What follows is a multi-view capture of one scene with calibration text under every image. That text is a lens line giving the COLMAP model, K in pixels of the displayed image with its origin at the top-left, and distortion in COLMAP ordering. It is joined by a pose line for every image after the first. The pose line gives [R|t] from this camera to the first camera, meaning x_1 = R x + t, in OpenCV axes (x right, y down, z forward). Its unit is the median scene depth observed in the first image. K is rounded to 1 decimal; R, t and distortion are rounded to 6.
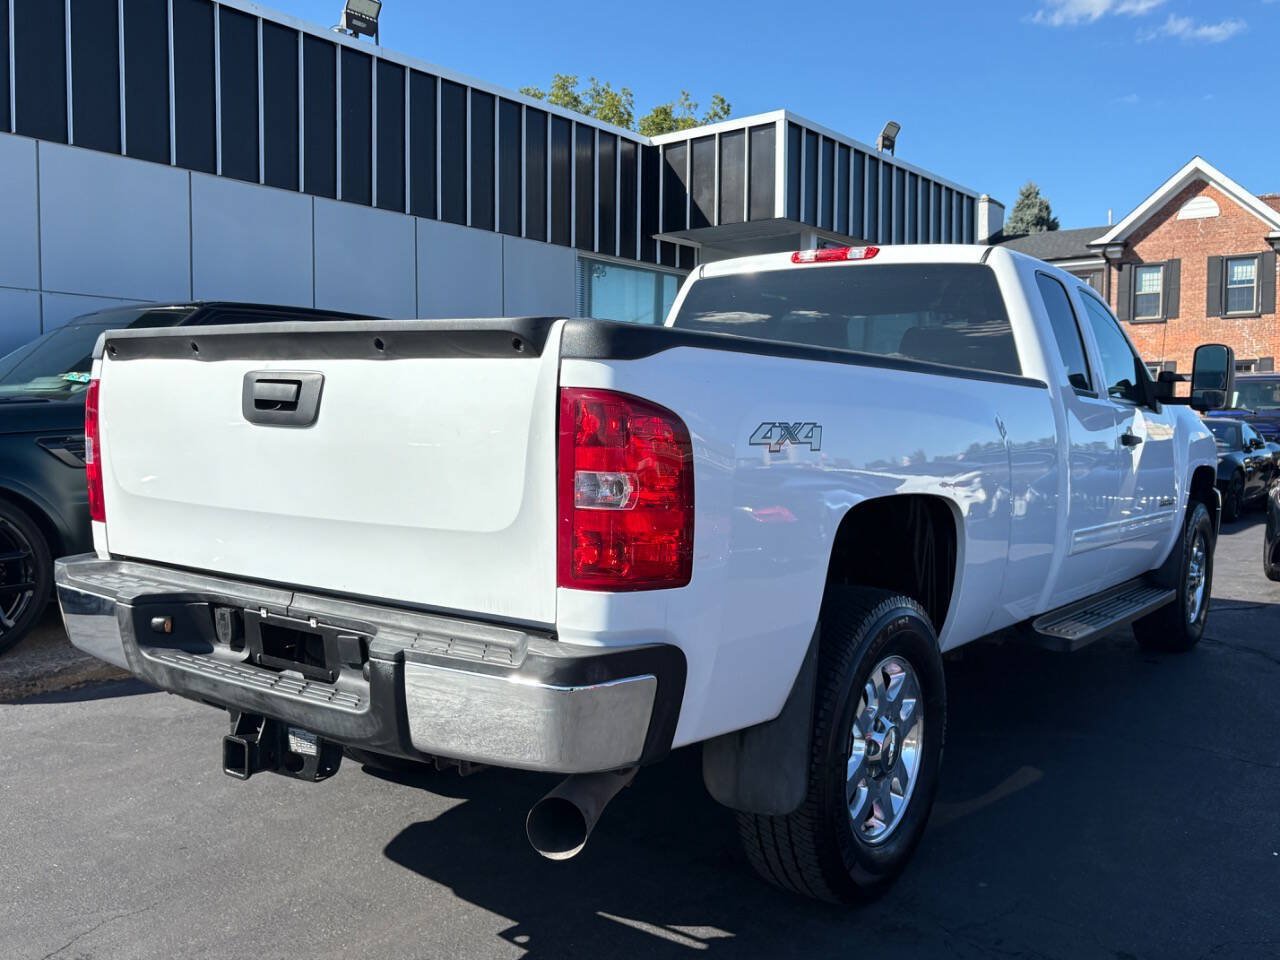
lens RADIAL K [[1183.0, 0, 640.0], [0, 1183.0, 480.0], [0, 0, 1]] dist [0.014471, 0.004905]
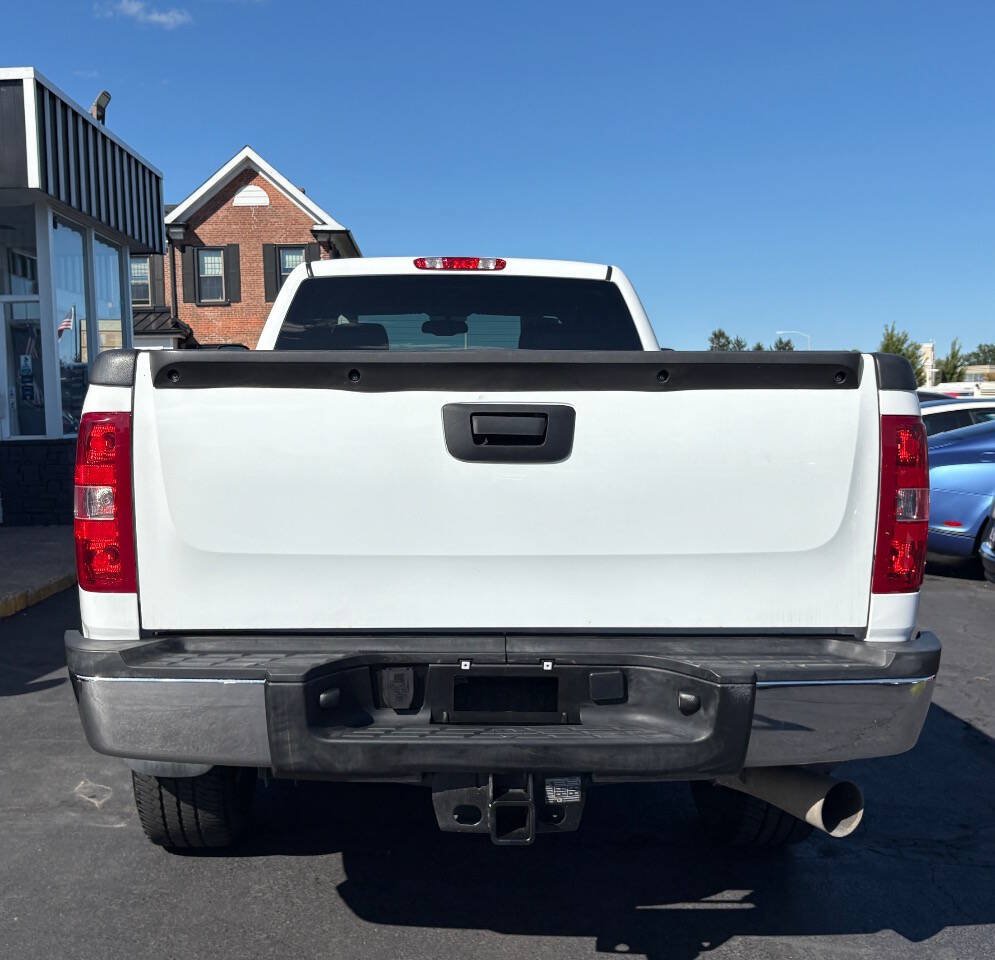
lens RADIAL K [[1224.9, 0, 444.1], [0, 1224.9, 490.0], [0, 0, 1]] dist [0.269936, -0.832789]
pose [[0.793364, -0.068290, 0.604905, -0.221024], [0.054685, 0.997665, 0.040908, -0.015579], [-0.606287, 0.000624, 0.795246, 0.060842]]
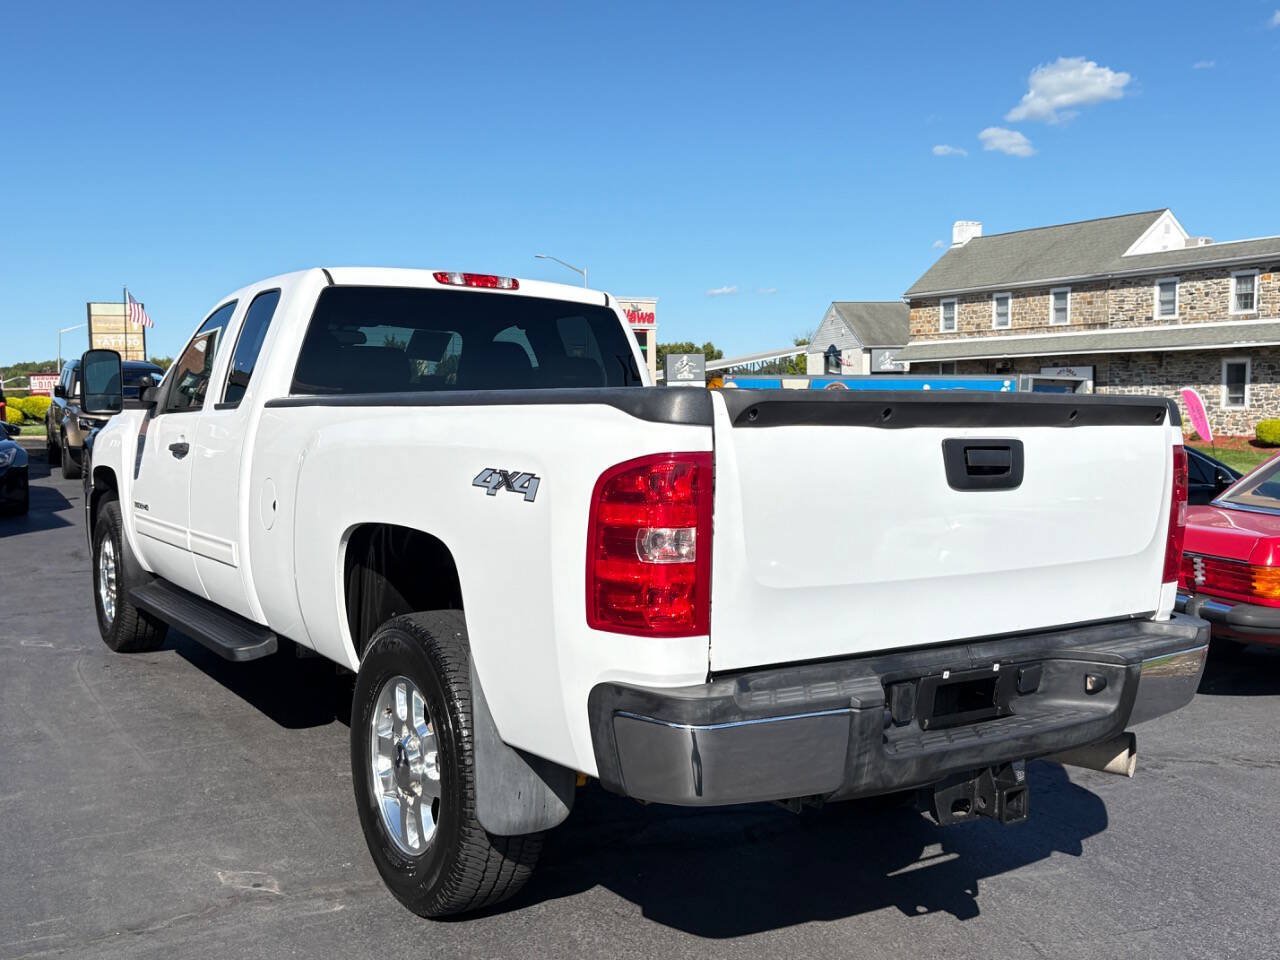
lens RADIAL K [[1240.9, 0, 640.0], [0, 1240.9, 480.0], [0, 0, 1]] dist [0.005158, -0.009964]
pose [[0.340278, -0.075657, 0.937276, -0.342005], [0.053937, 0.996687, 0.060871, -0.032701], [-0.938777, 0.029841, 0.343231, 0.215670]]
